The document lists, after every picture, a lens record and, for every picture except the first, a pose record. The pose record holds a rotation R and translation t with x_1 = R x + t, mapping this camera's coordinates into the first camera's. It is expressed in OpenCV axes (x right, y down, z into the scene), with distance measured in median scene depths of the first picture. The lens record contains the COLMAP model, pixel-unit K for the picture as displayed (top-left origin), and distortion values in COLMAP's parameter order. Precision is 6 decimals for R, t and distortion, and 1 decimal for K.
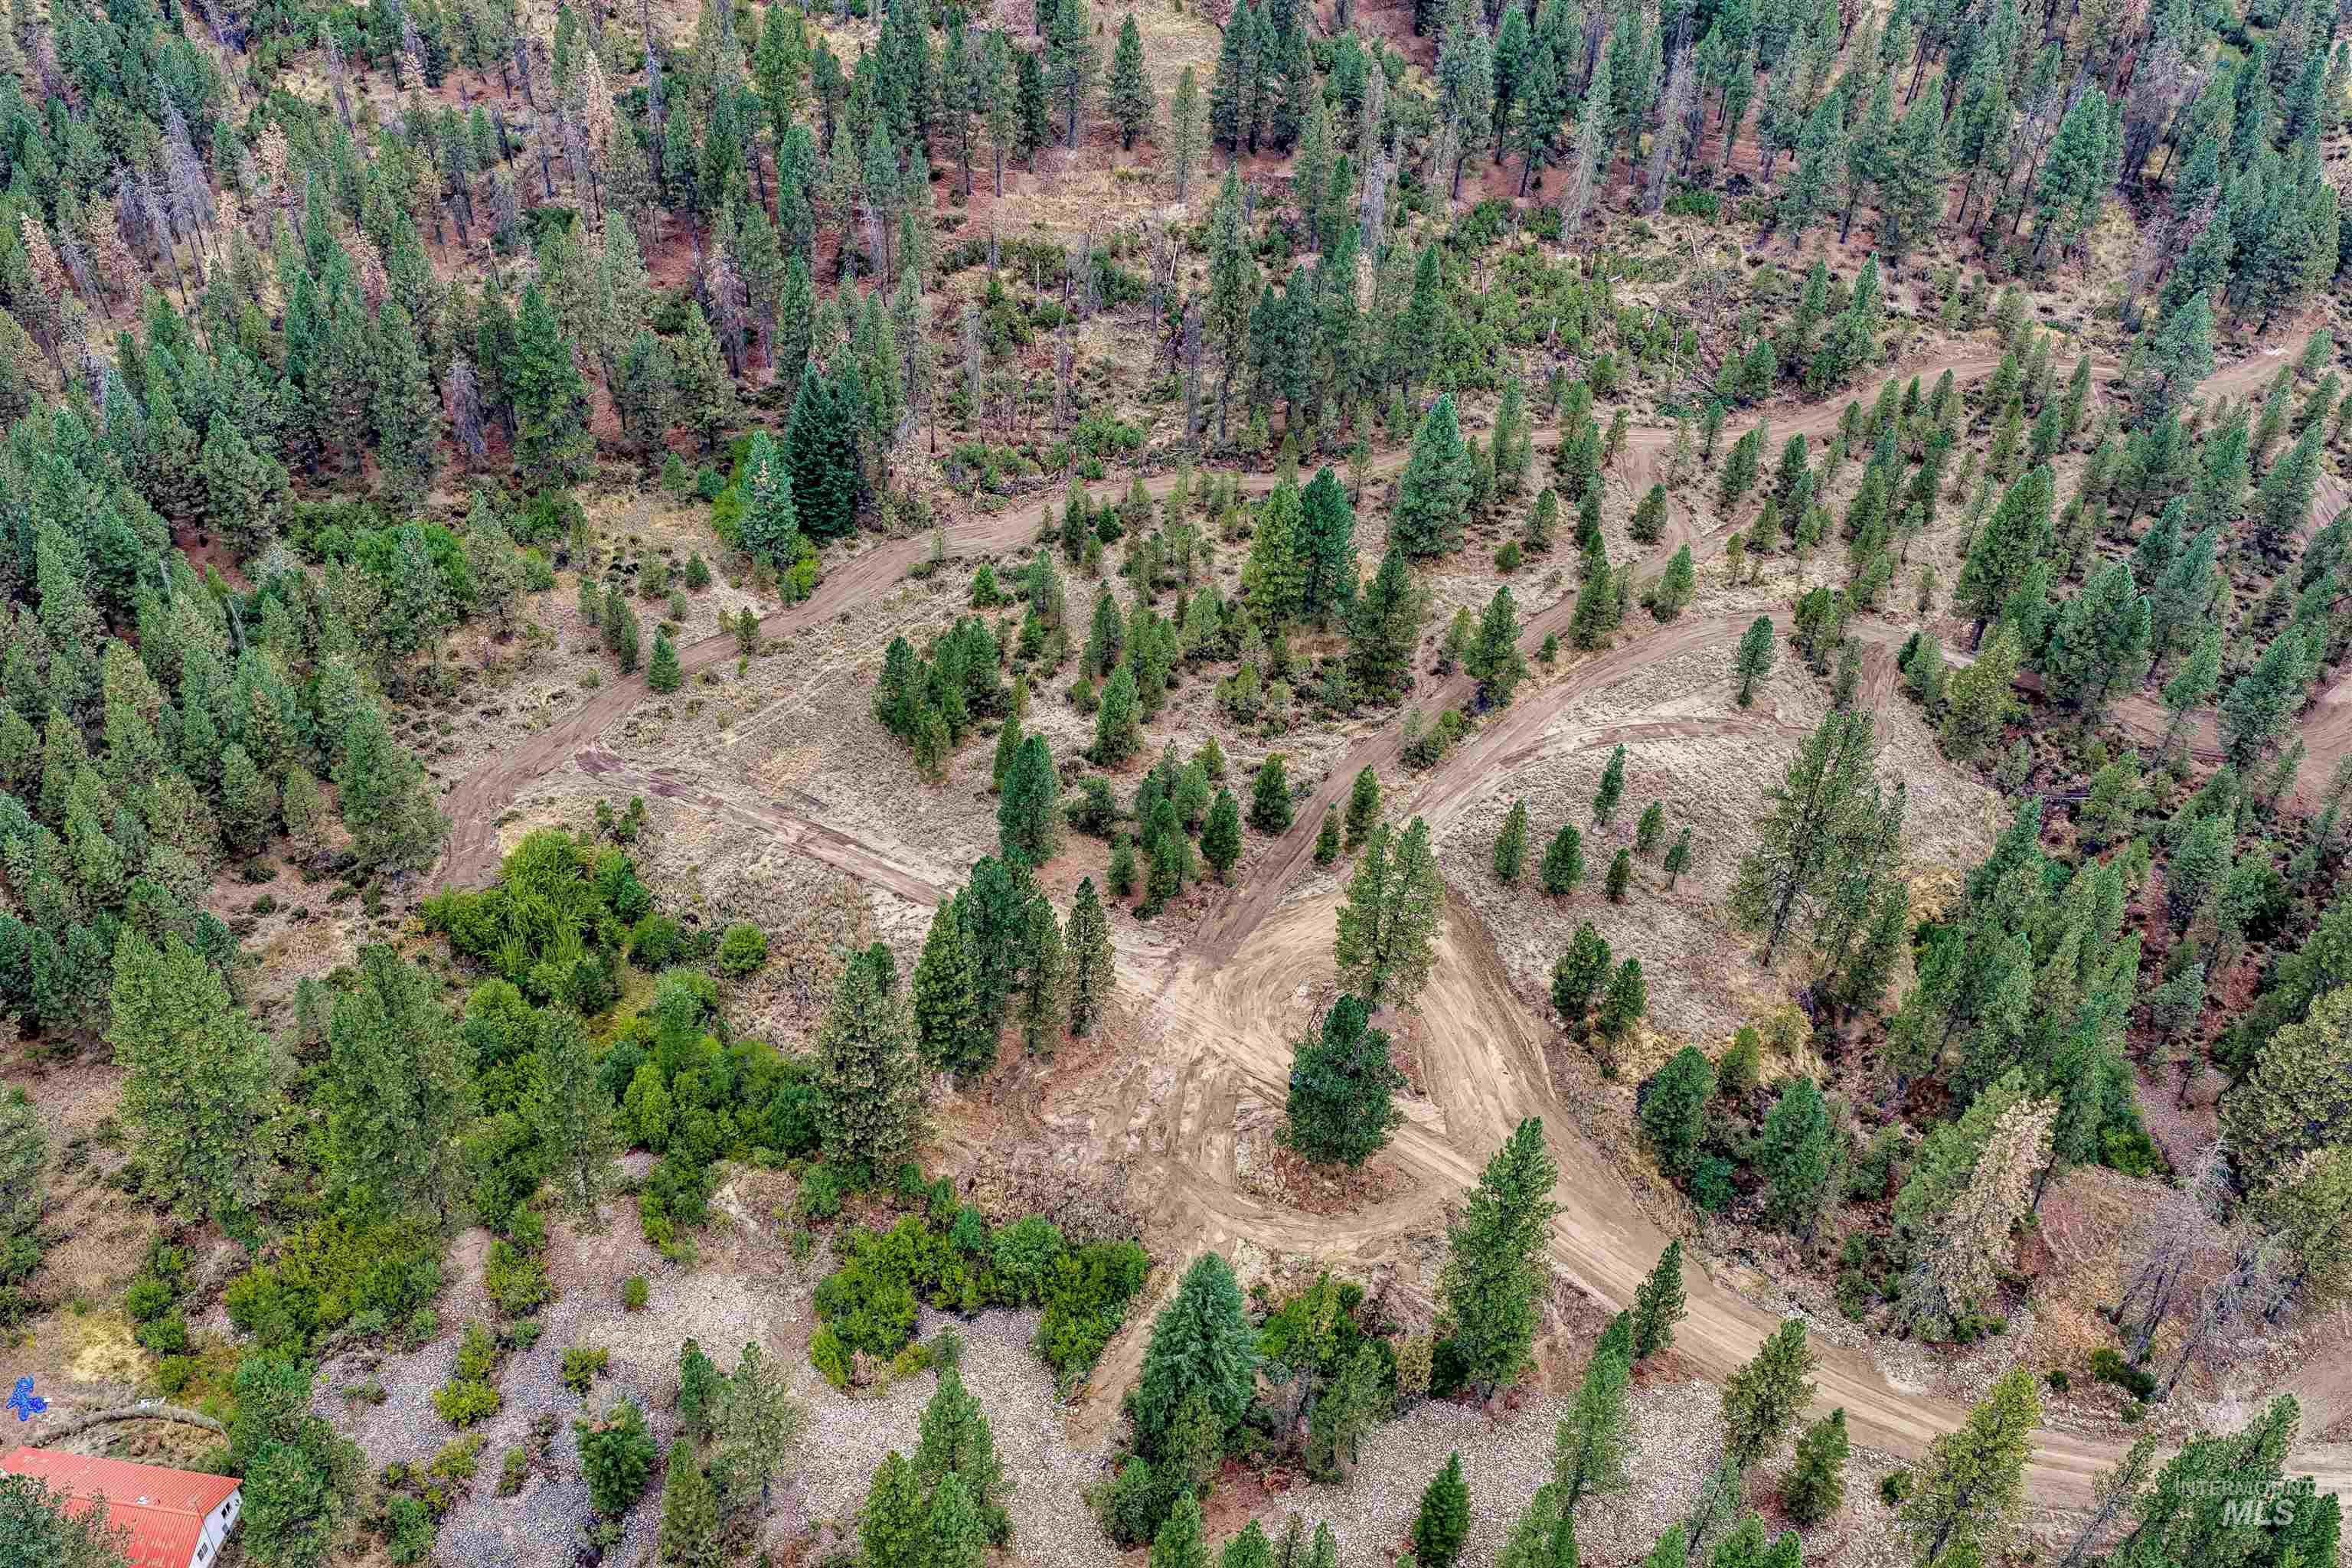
lens RADIAL K [[1933.4, 0, 1178.1], [0, 1933.4, 797.9], [0, 0, 1]] dist [0.005093, -0.011356]
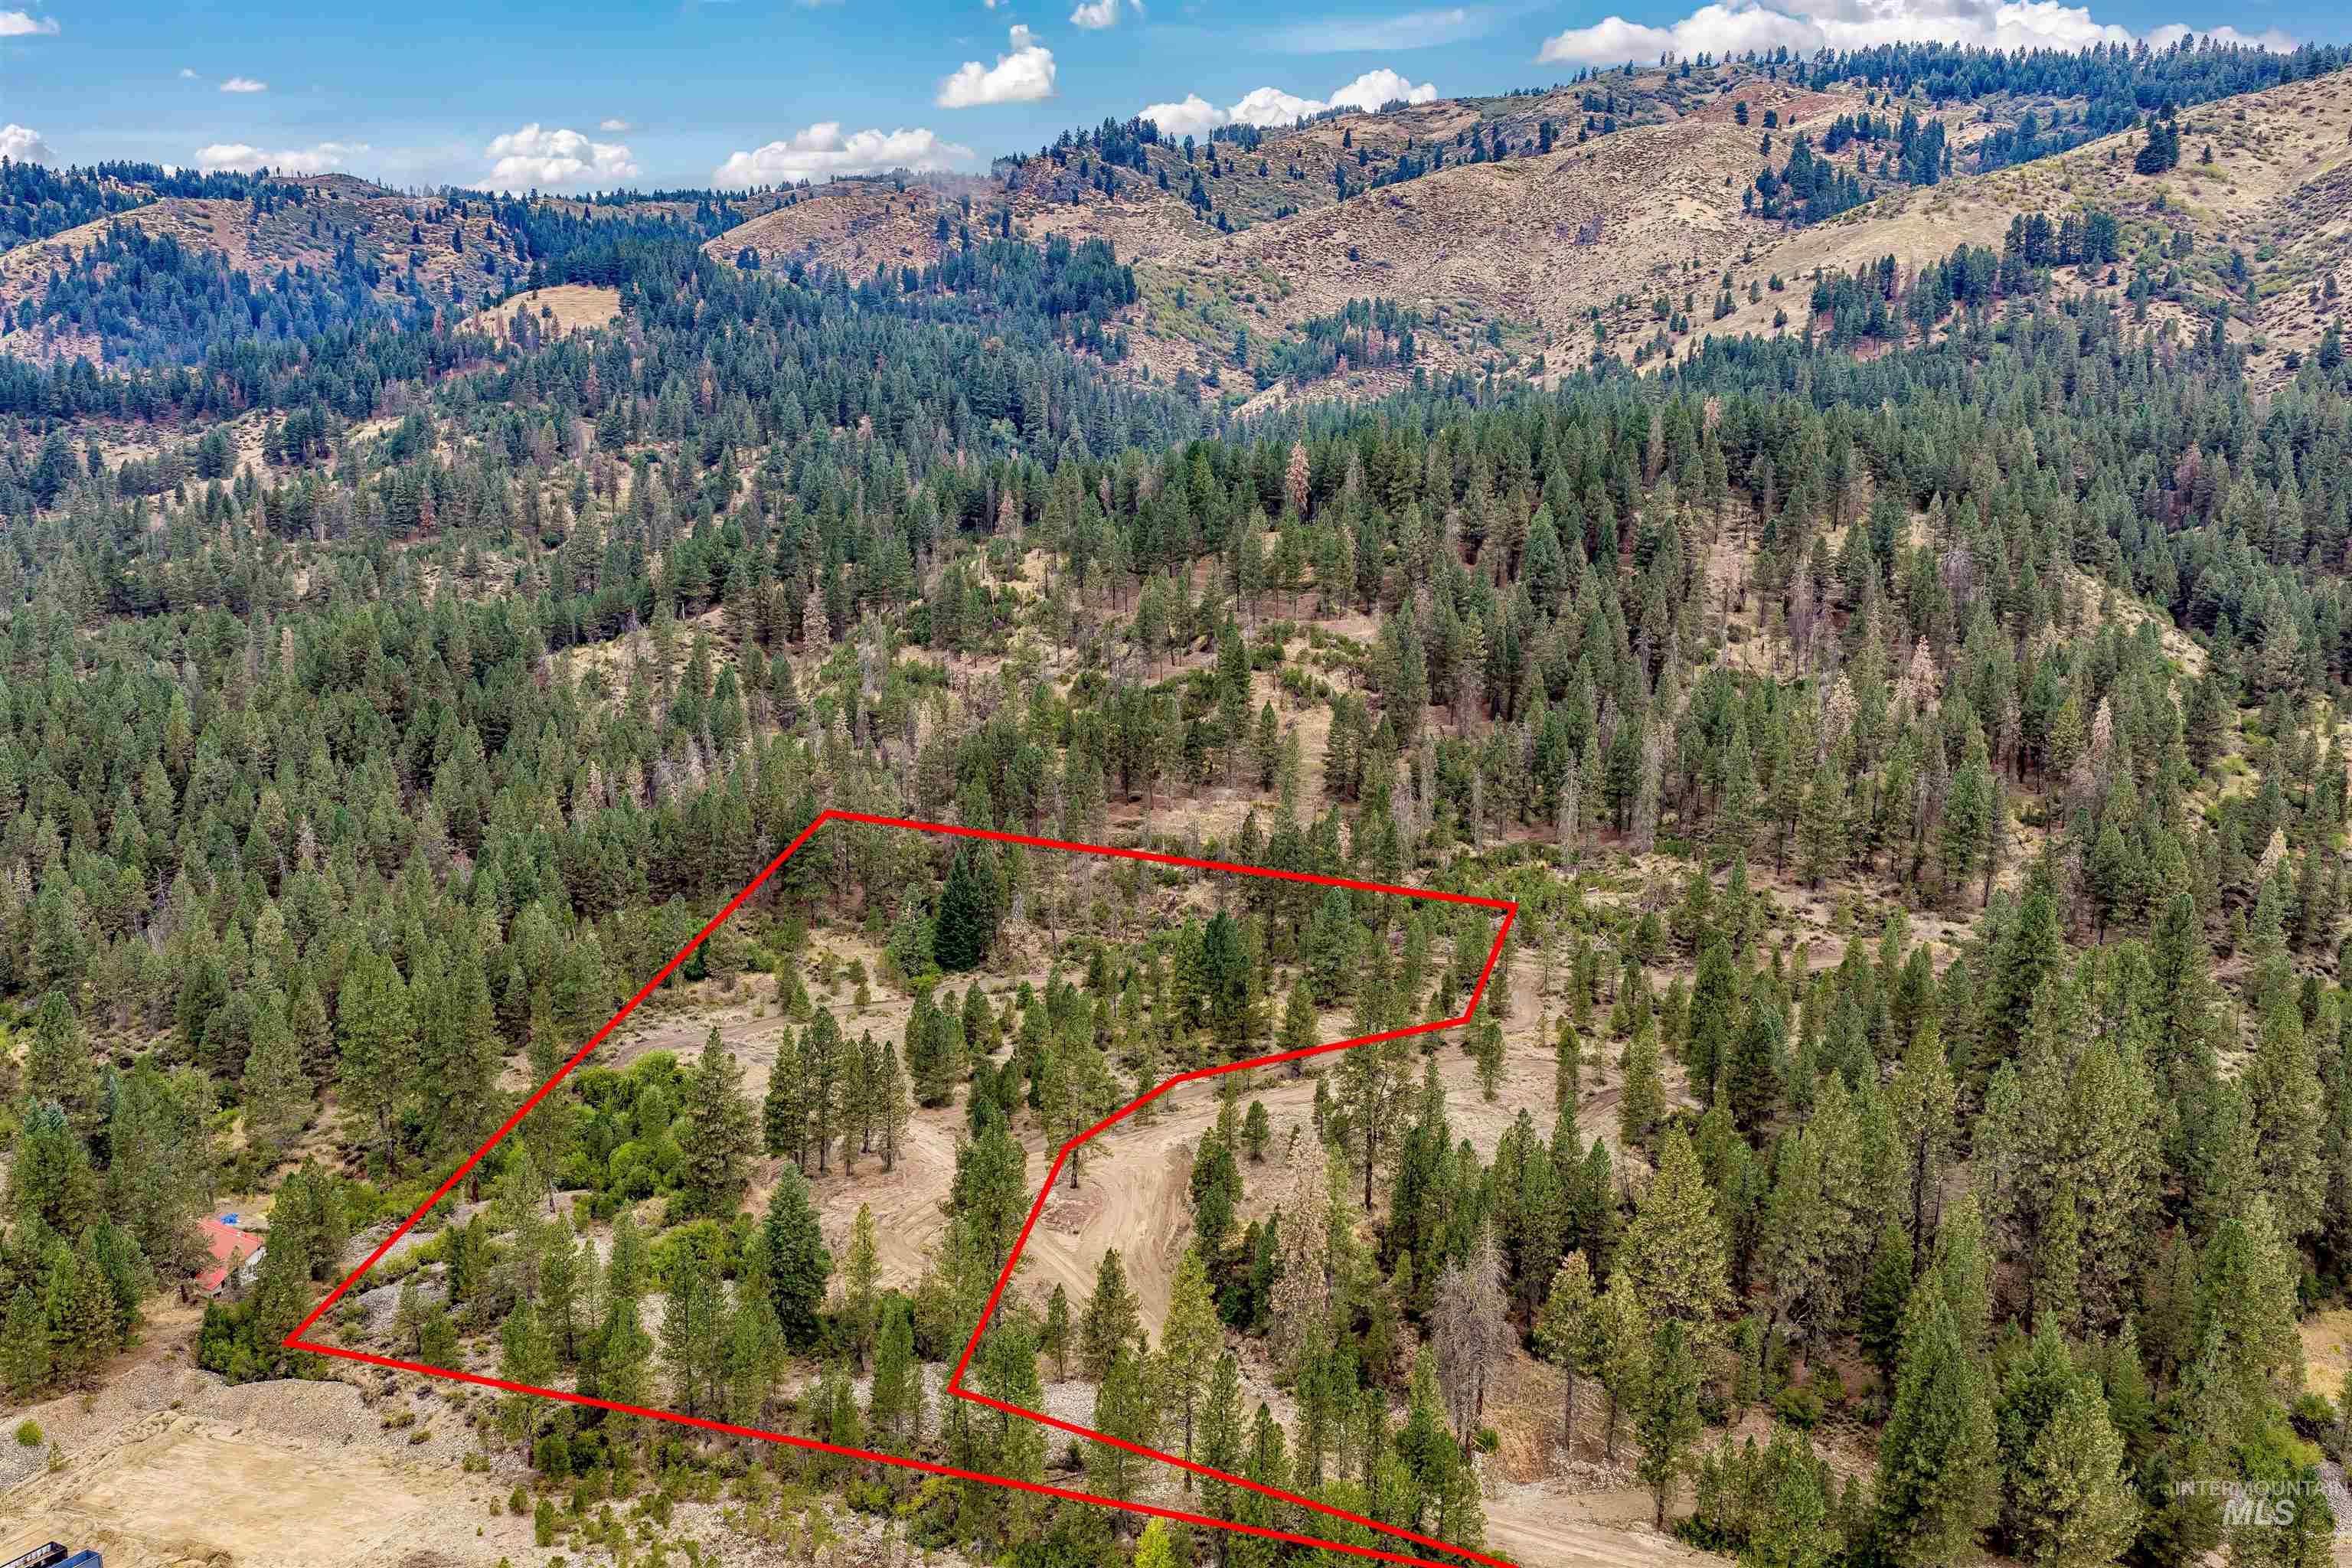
lens RADIAL K [[1933.4, 0, 1178.1], [0, 1933.4, 797.9], [0, 0, 1]] dist [0.005093, -0.011356]
pose [[0.919132, 0.037923, -0.392121, 0.519584], [-0.222725, 0.871034, -0.437828, 0.339000], [0.324947, 0.489756, 0.809041, -0.191196]]
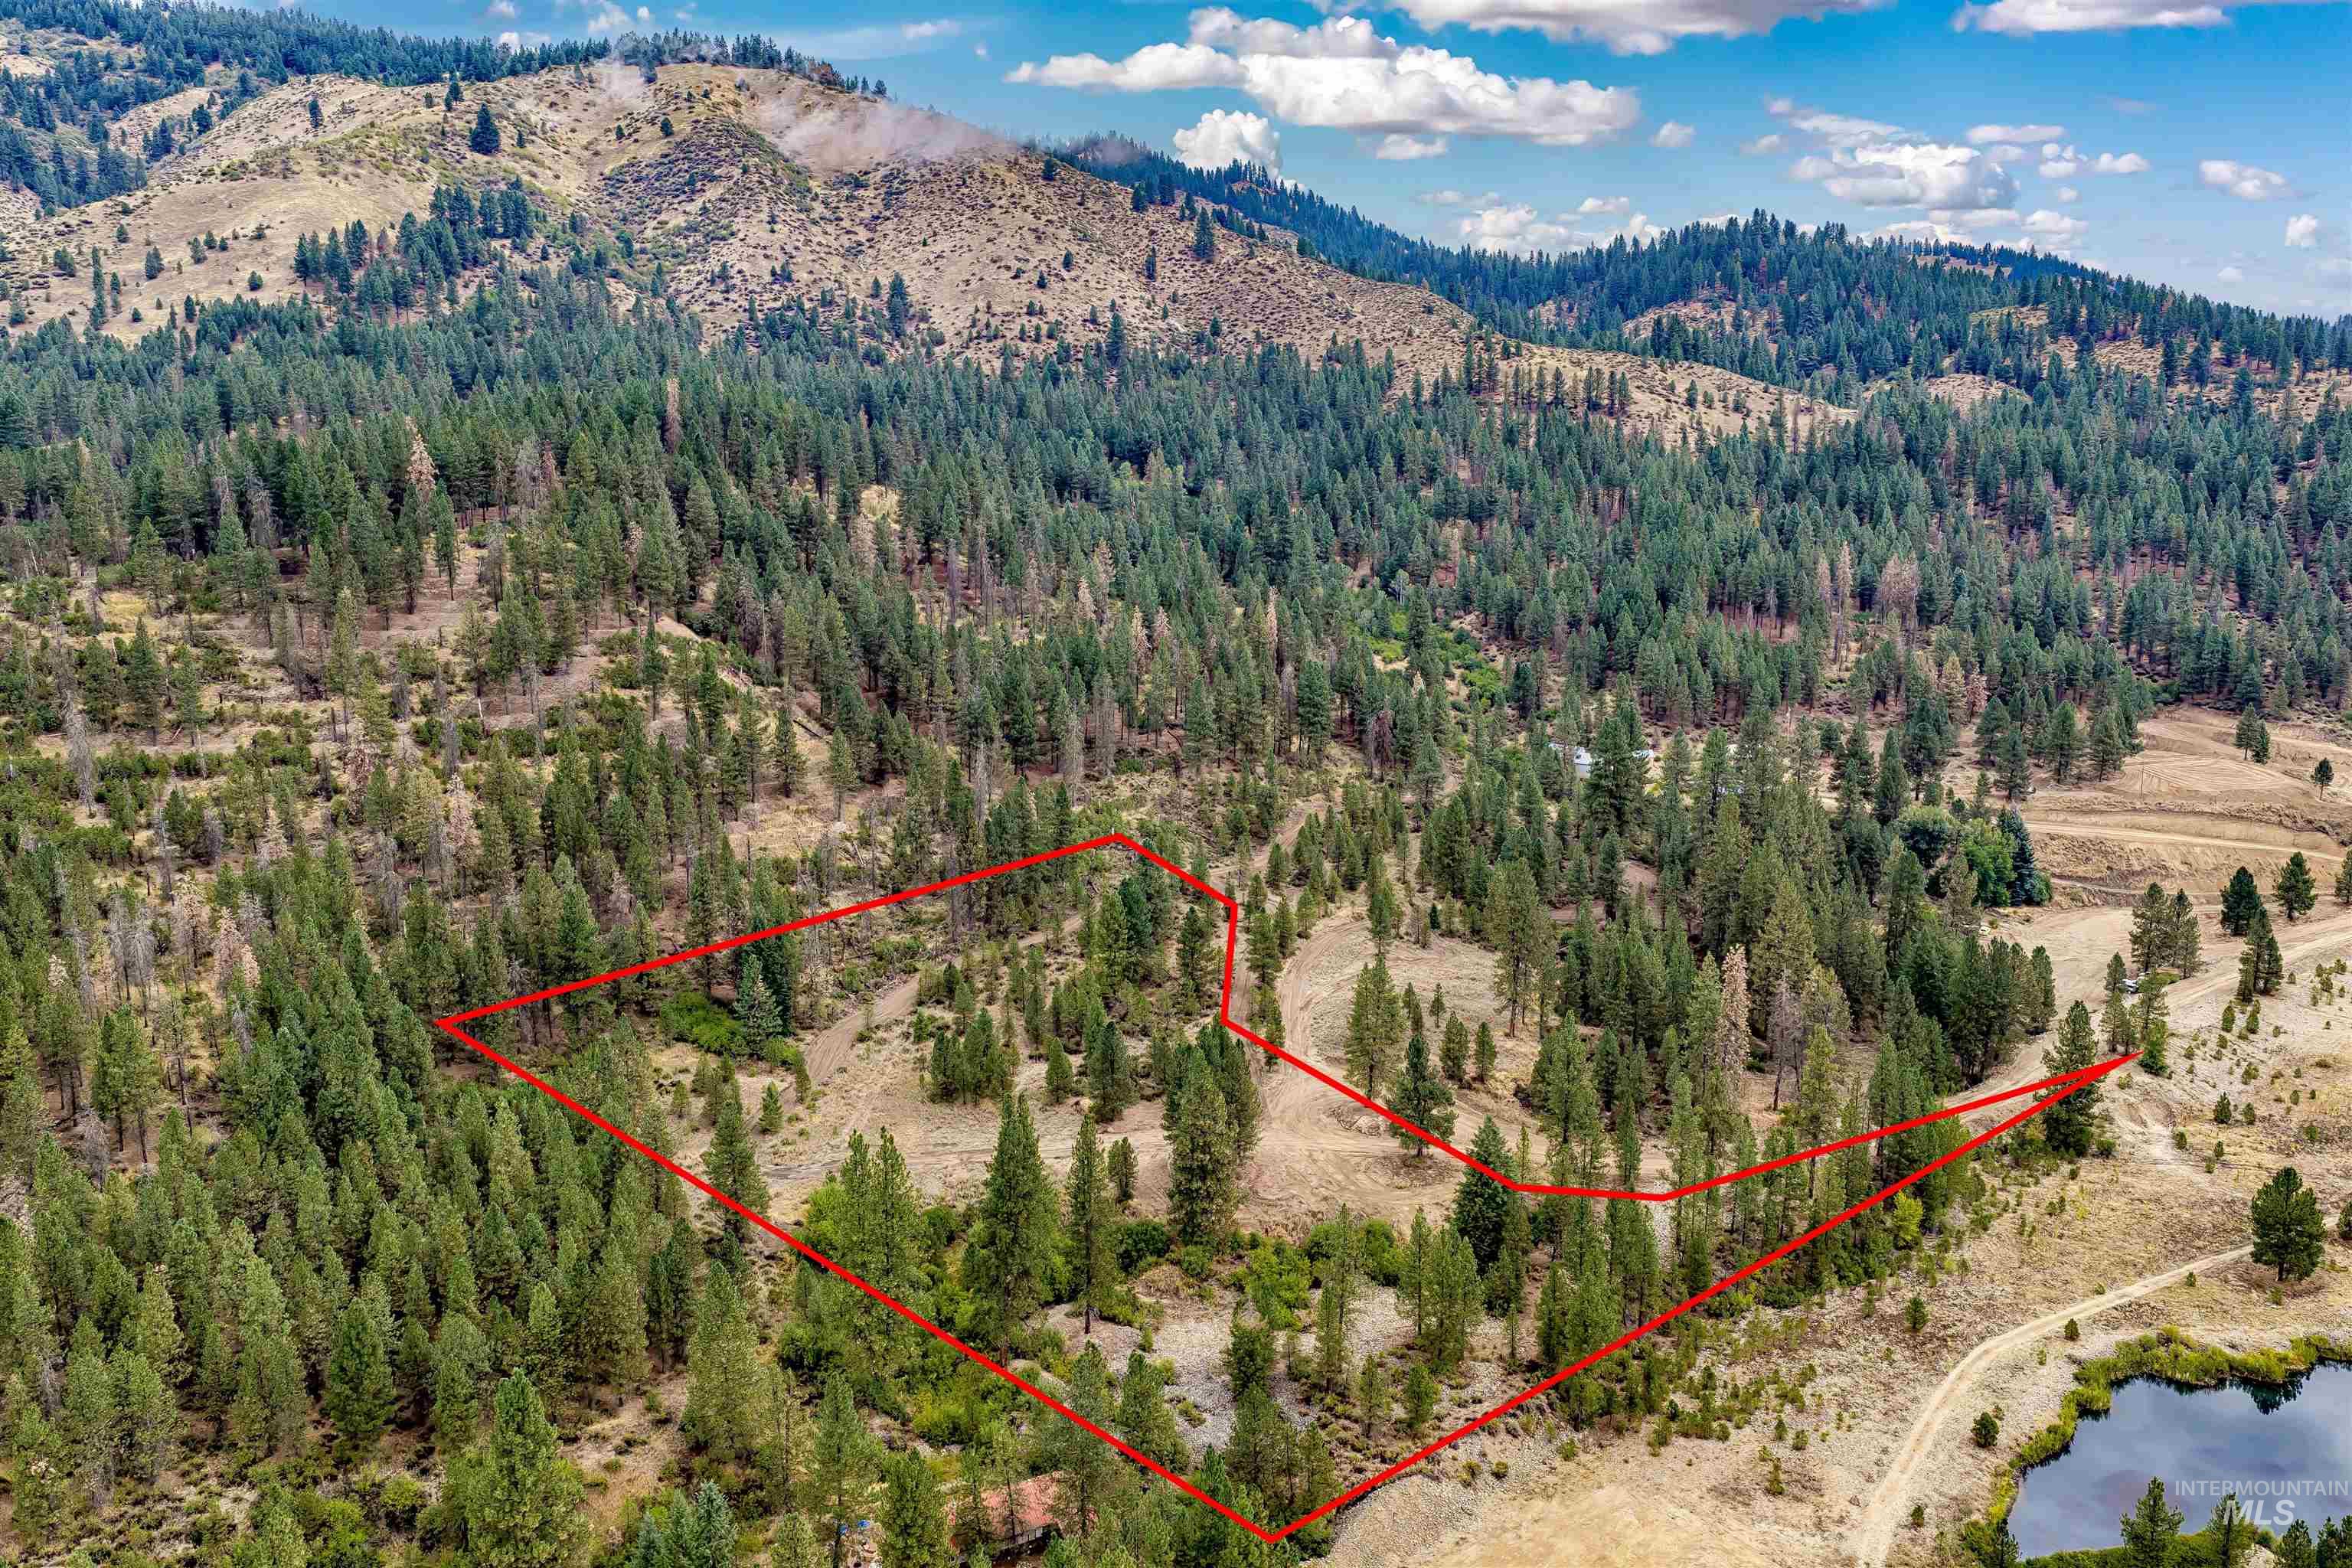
lens RADIAL K [[1933.4, 0, 1178.1], [0, 1933.4, 797.9], [0, 0, 1]] dist [0.005093, -0.011356]
pose [[0.801398, -0.175149, 0.571912, -0.662176], [0.408206, 0.859030, -0.308925, 0.236145], [-0.437182, 0.481030, 0.759922, -0.211325]]
